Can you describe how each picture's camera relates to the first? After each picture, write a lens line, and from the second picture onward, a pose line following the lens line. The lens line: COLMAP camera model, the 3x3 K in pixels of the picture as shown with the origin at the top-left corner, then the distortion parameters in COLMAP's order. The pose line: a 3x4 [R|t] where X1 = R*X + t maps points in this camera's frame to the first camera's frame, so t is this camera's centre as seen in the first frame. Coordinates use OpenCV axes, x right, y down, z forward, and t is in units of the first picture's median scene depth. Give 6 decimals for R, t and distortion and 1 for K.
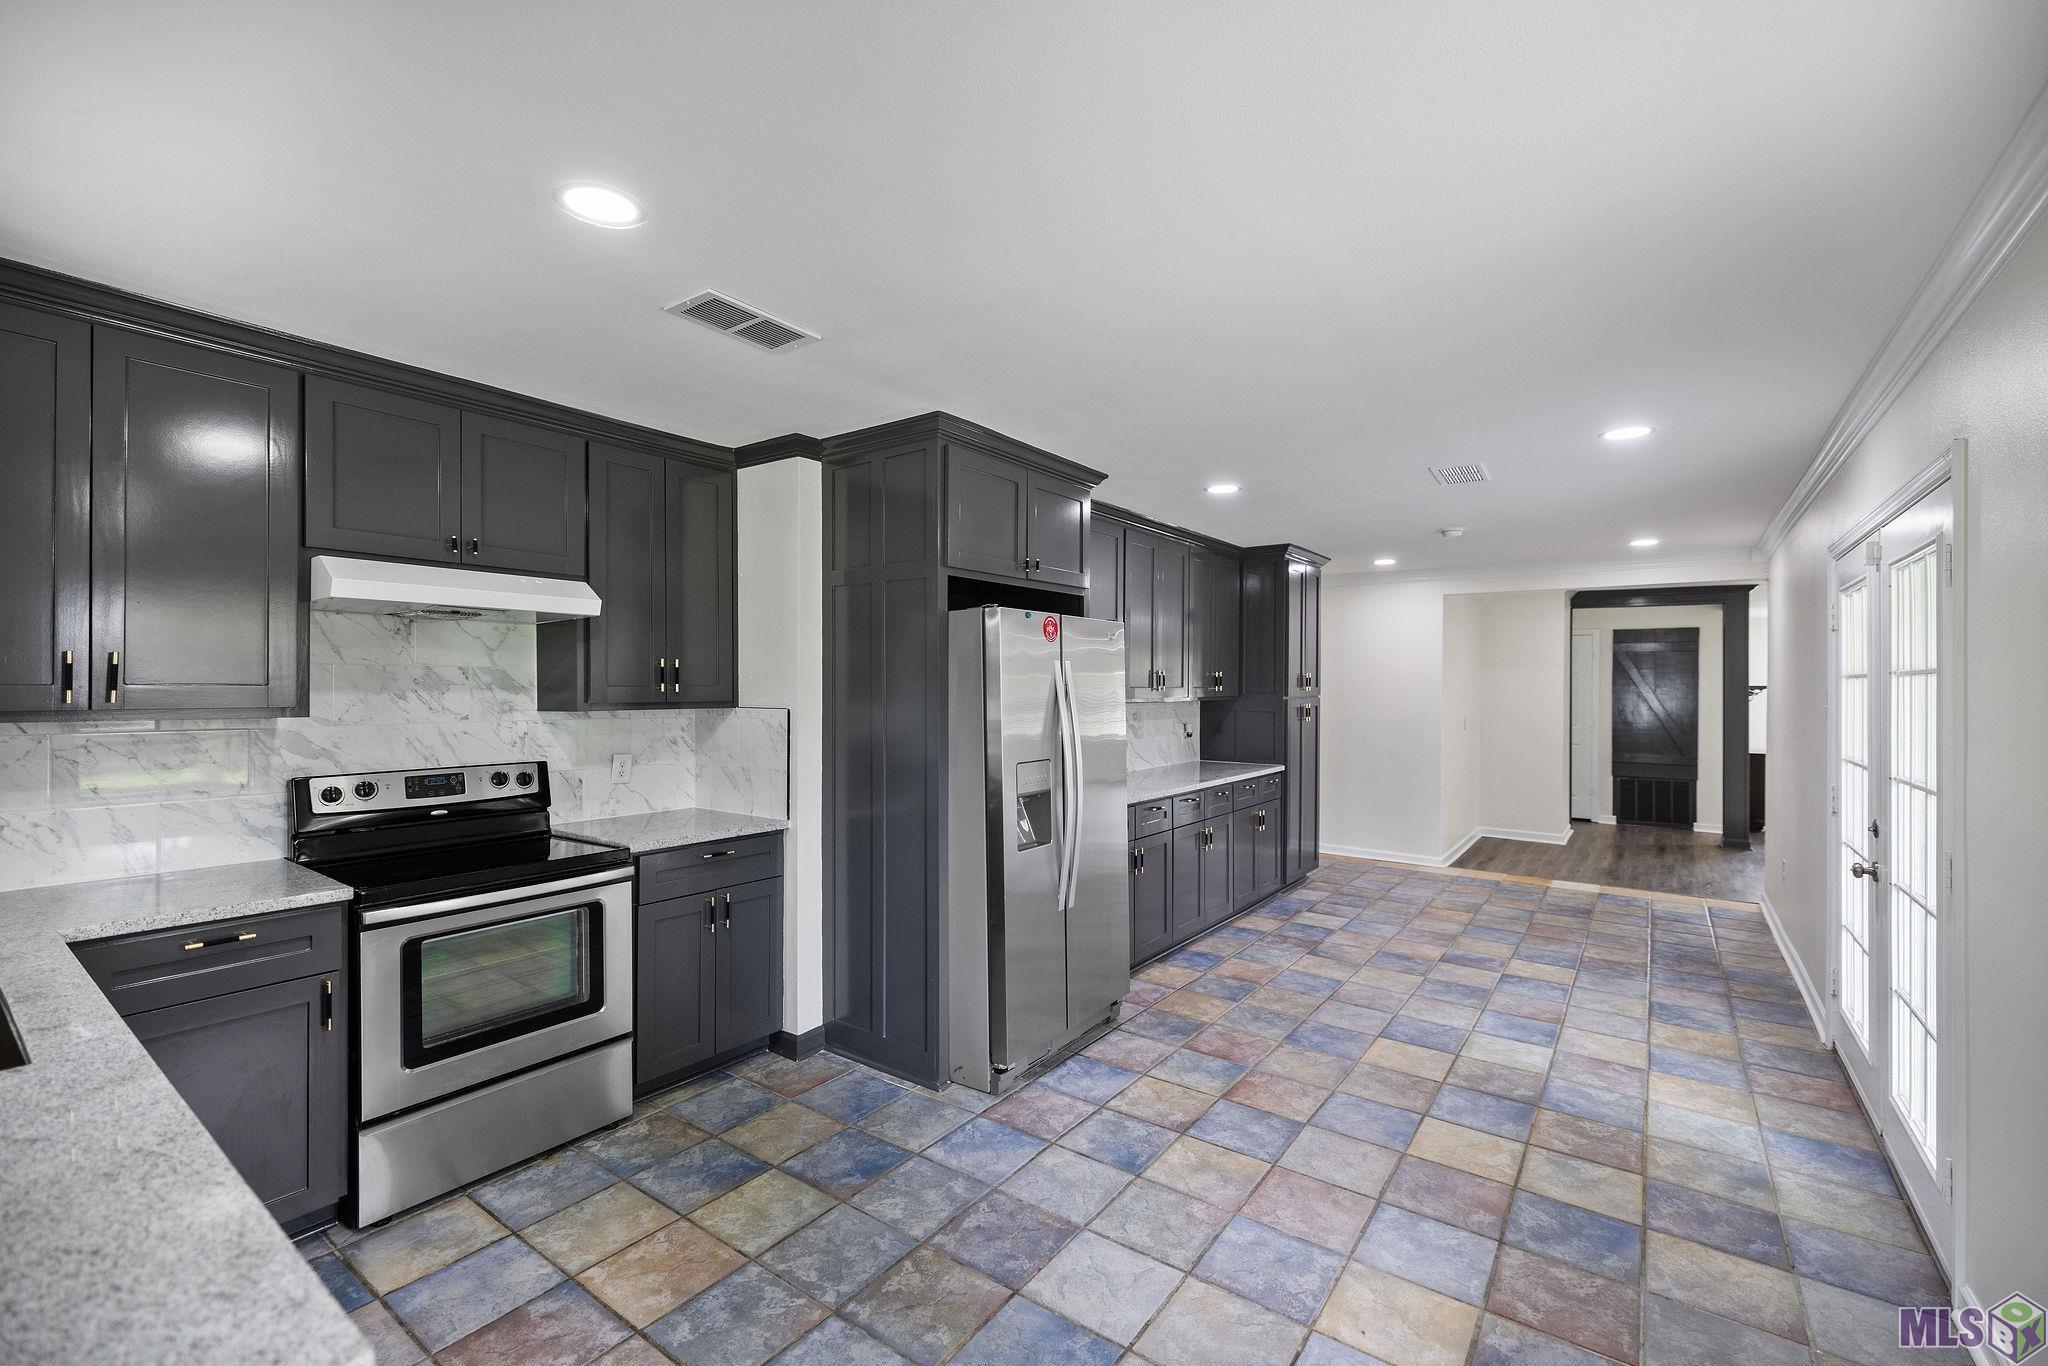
lens RADIAL K [[864.3, 0, 1032.6], [0, 864.3, 686.6], [0, 0, 1]] dist [0.002897, -0.000133]
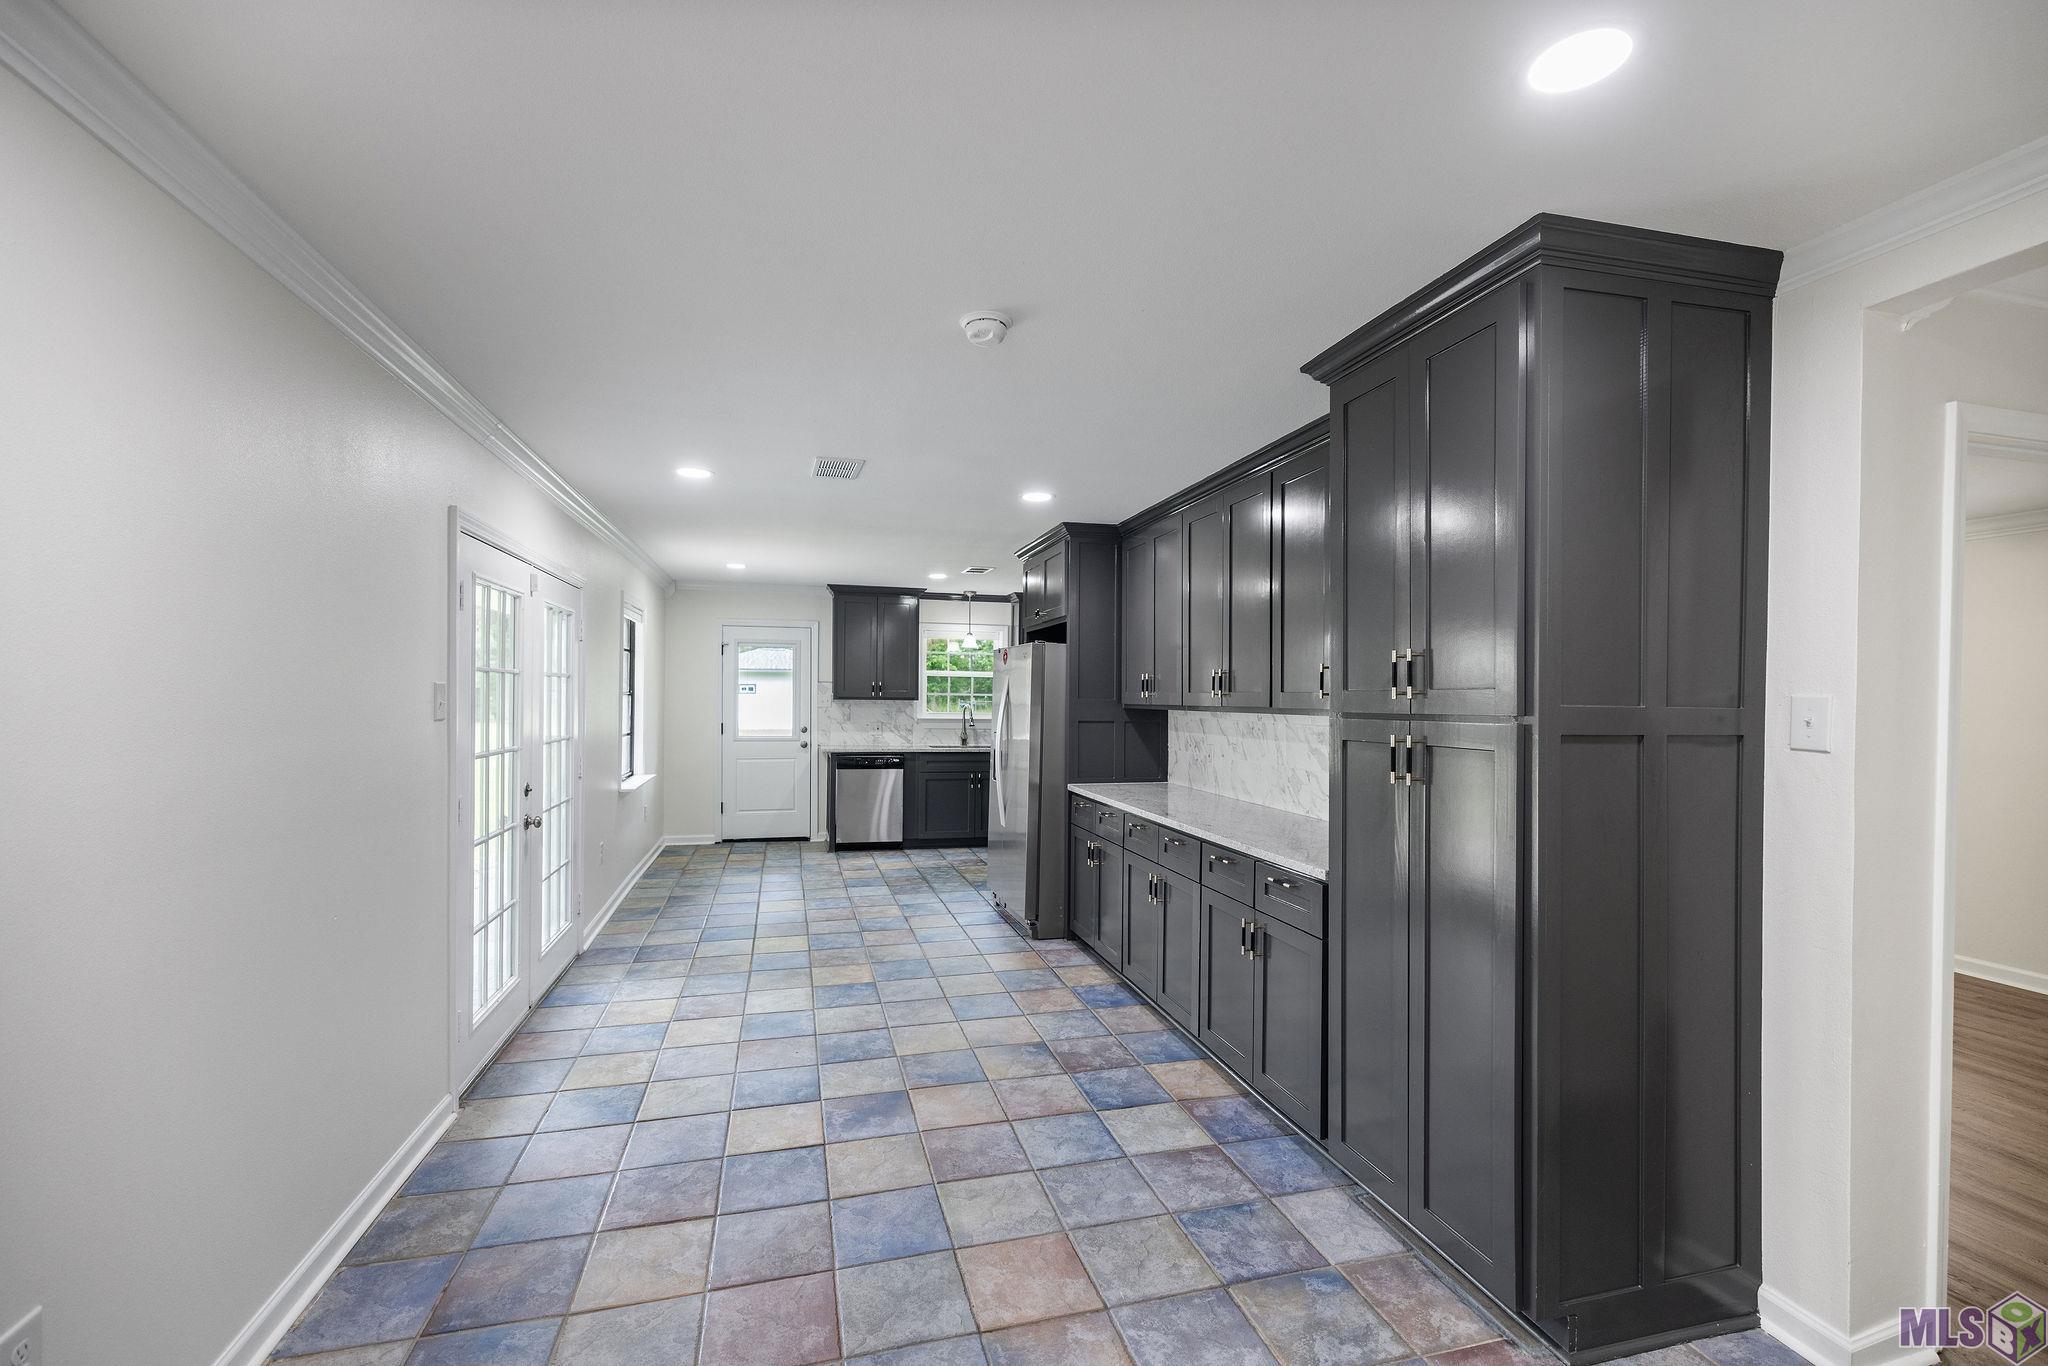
lens RADIAL K [[864.3, 0, 1022.7], [0, 864.3, 697.3], [0, 0, 1]] dist [0.002897, -0.000133]
pose [[-0.630258, -0.007097, -0.776353, 1.015051], [-0.012688, 0.999919, 0.001159, 0.006684], [0.776282, 0.010581, -0.630297, 1.613064]]
